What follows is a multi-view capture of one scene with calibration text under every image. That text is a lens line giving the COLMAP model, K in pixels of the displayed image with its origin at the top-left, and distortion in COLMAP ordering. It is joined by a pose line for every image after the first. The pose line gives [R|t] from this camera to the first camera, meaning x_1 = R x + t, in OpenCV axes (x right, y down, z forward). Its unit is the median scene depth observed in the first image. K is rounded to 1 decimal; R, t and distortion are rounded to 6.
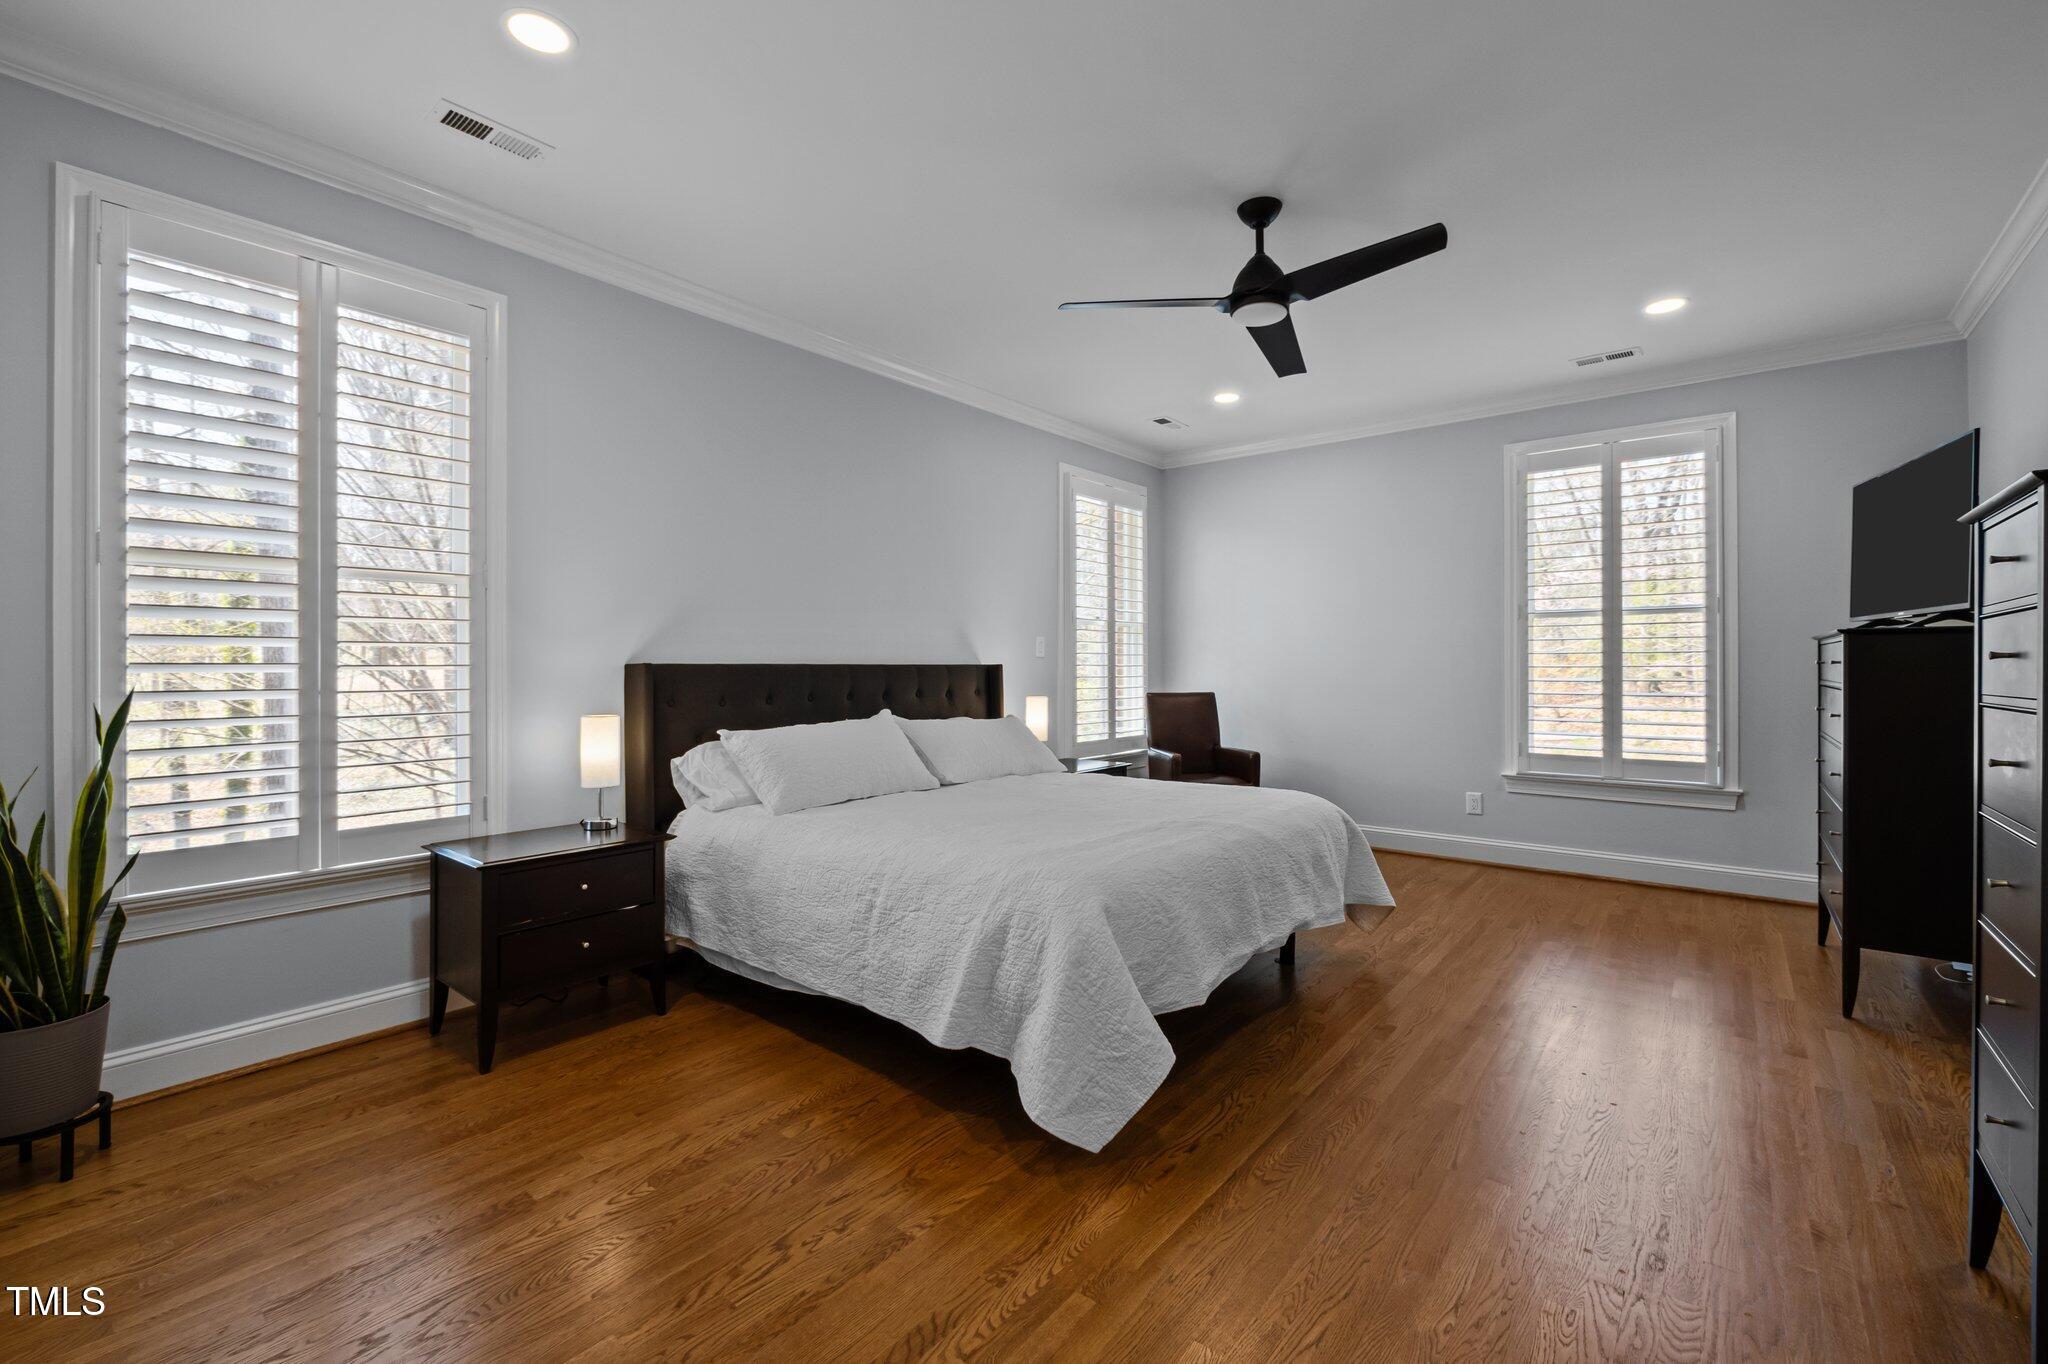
lens RADIAL K [[860.8, 0, 1022.8], [0, 860.8, 687.1], [0, 0, 1]] dist [-0.001679, 0.000166]
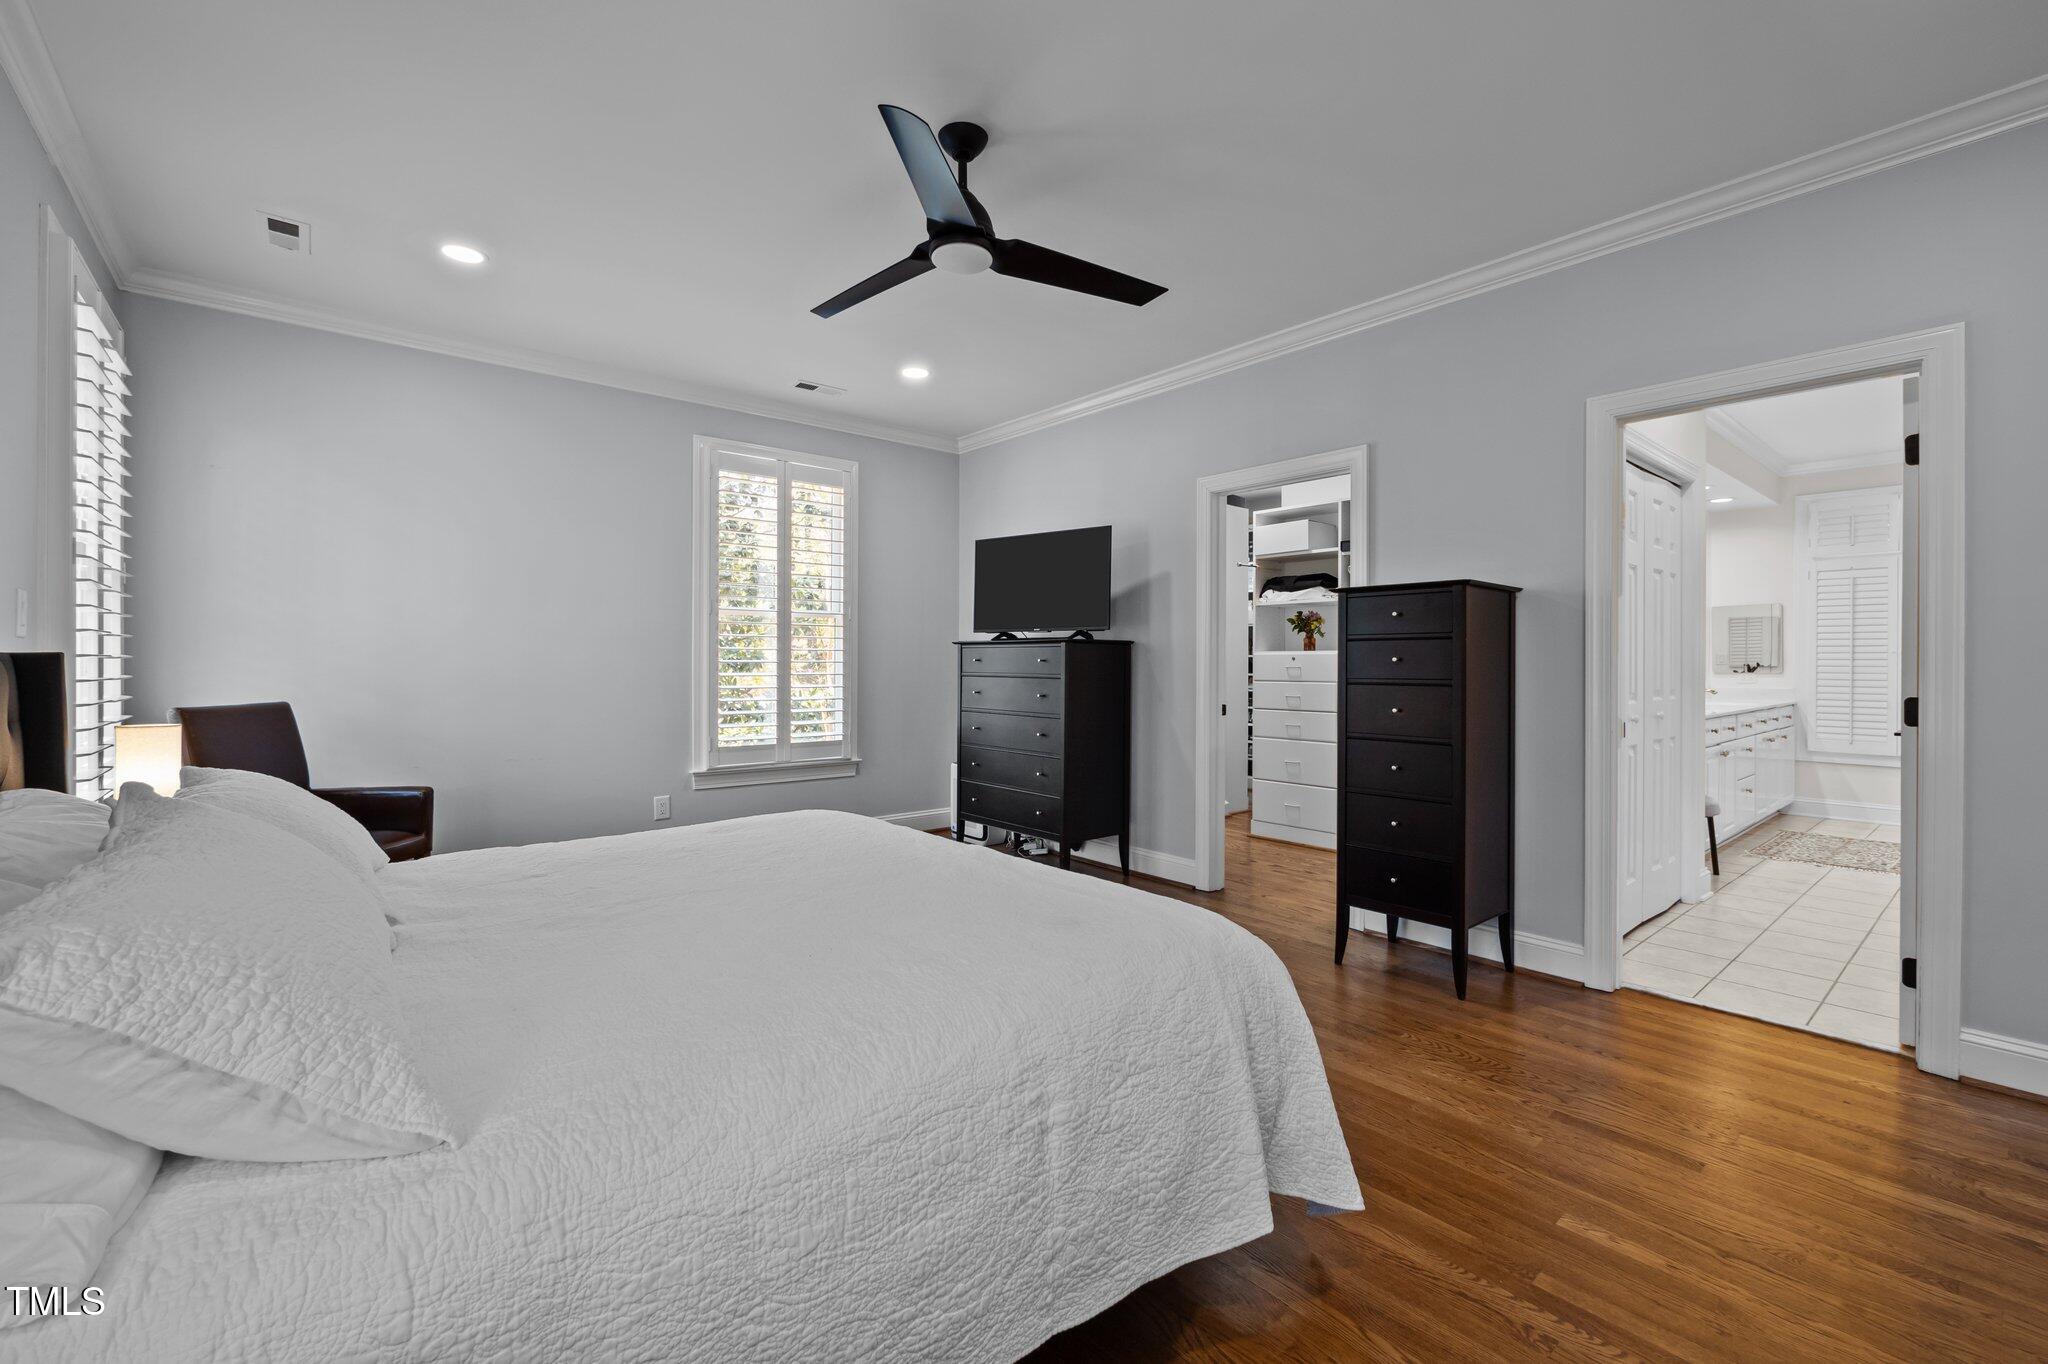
lens RADIAL K [[860.8, 0, 1022.8], [0, 860.8, 687.1], [0, 0, 1]] dist [-0.001679, 0.000166]
pose [[0.182728, -0.025148, 0.982842, -0.361309], [0.018224, 0.999588, 0.022188, -0.011171], [-0.982995, 0.013857, 0.183111, 0.492318]]
